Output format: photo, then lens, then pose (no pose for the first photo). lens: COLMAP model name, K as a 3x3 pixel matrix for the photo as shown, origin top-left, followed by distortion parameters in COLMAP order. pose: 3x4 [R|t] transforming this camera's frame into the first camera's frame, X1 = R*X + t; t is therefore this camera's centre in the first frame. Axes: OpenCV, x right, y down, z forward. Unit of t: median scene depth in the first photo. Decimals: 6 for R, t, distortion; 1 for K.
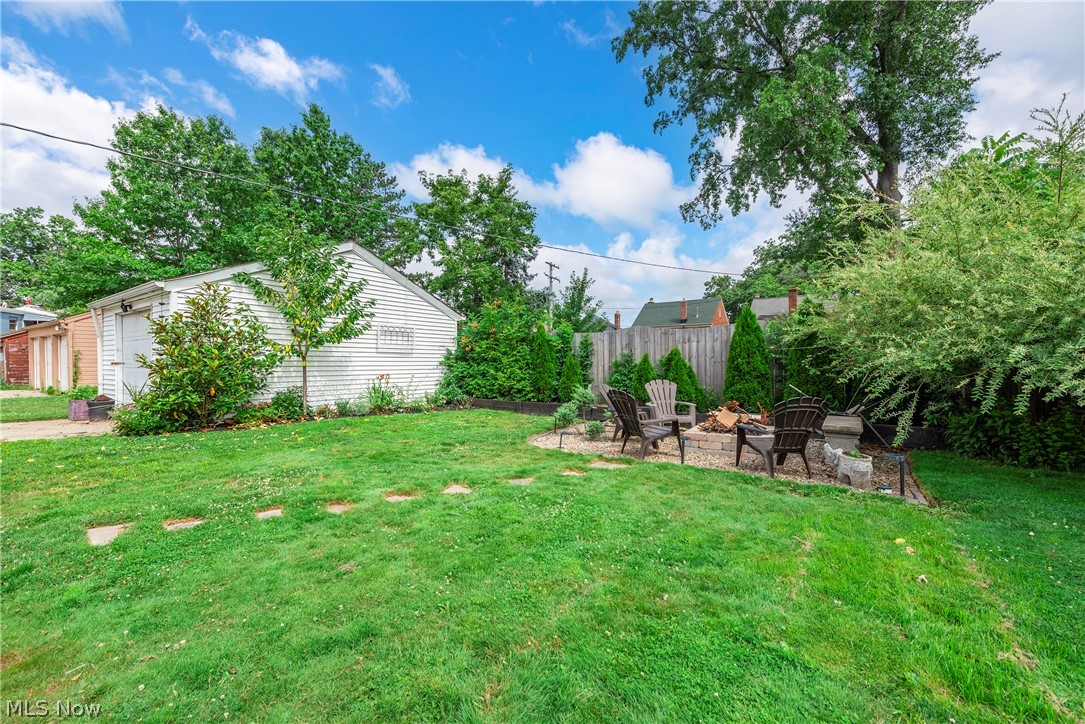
lens RADIAL K [[464.5, 0, 542.5], [0, 464.5, 362.0], [0, 0, 1]] dist [0.000229, 0.000056]
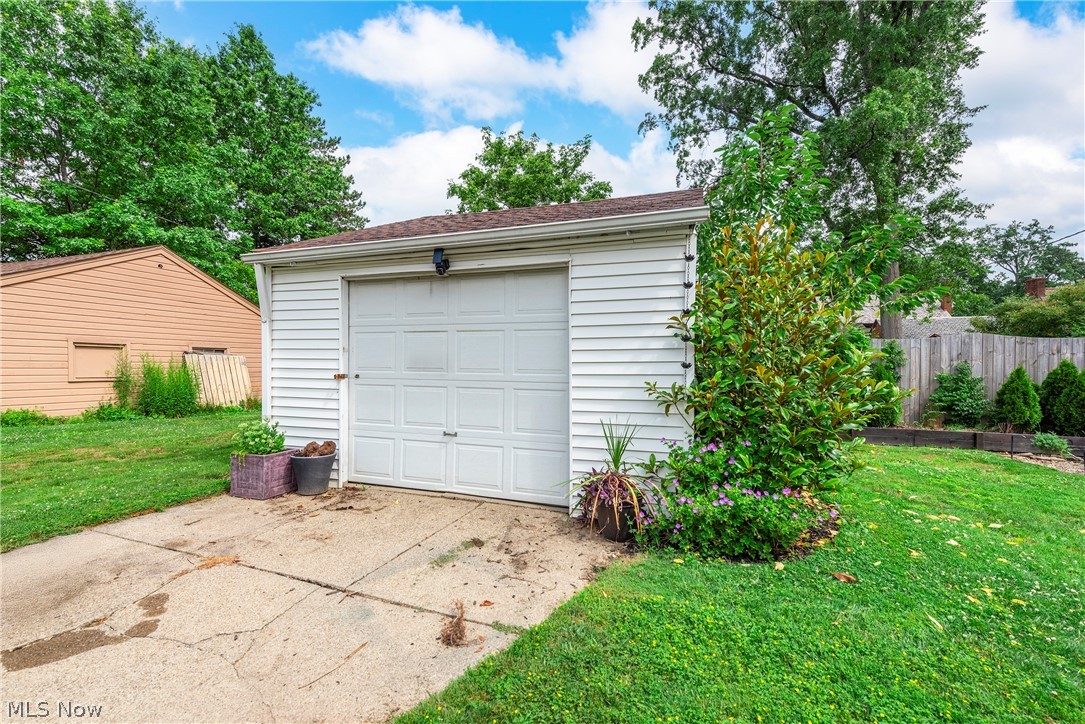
lens RADIAL K [[464.5, 0, 542.5], [0, 464.5, 362.0], [0, 0, 1]] dist [0.000229, 0.000056]
pose [[0.953944, 0.011607, 0.299761, -0.767814], [-0.010192, 0.999928, -0.006284, -0.010267], [-0.299813, 0.002939, 0.953994, 0.408454]]
